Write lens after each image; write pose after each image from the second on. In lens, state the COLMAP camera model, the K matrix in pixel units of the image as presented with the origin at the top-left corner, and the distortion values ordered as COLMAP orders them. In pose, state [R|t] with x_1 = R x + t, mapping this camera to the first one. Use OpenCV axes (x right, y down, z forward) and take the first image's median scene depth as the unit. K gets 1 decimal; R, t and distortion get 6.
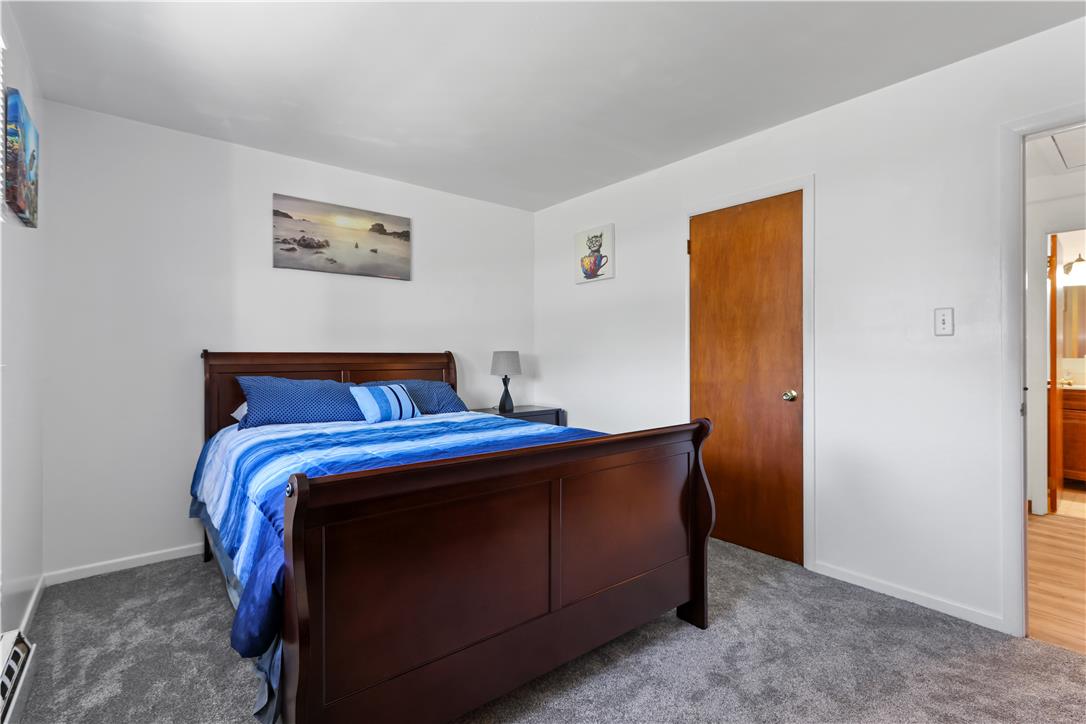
lens RADIAL K [[501.7, 0, 544.5], [0, 501.7, 357.0], [0, 0, 1]] dist [0.009331, 0.000873]
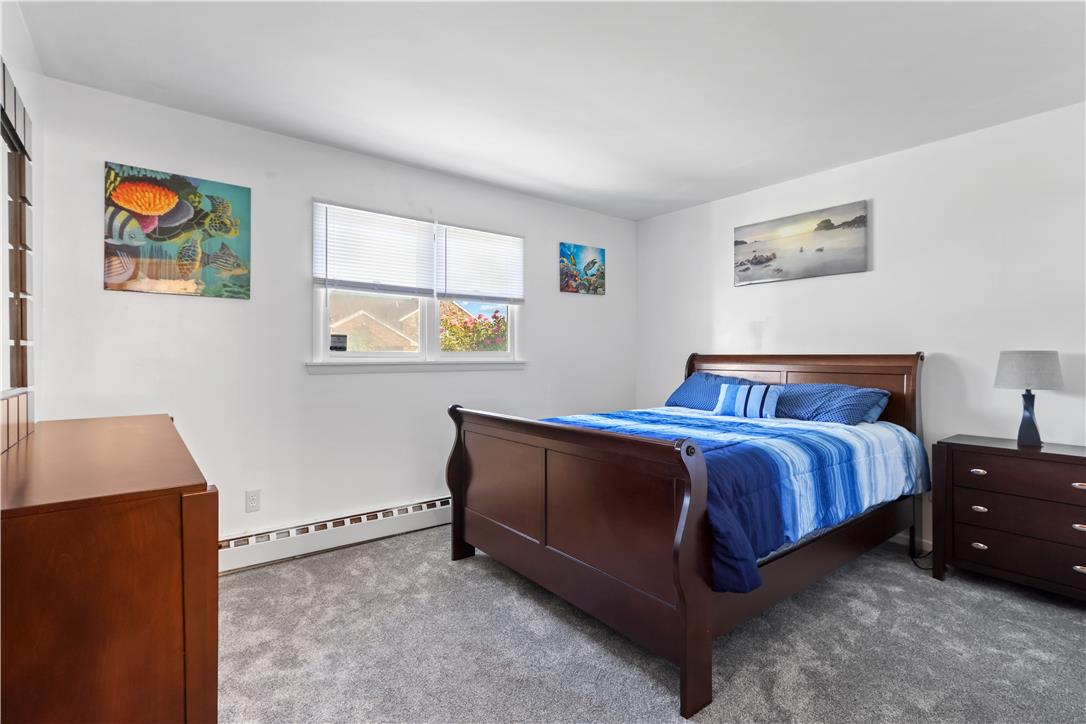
lens RADIAL K [[501.7, 0, 544.6], [0, 501.7, 360.0], [0, 0, 1]] dist [0.009331, 0.000873]
pose [[0.016611, 0.003846, -0.999855, 0.661191], [-0.007675, 0.999964, 0.003719, 0.002480], [0.999833, 0.007612, 0.016640, 0.477083]]
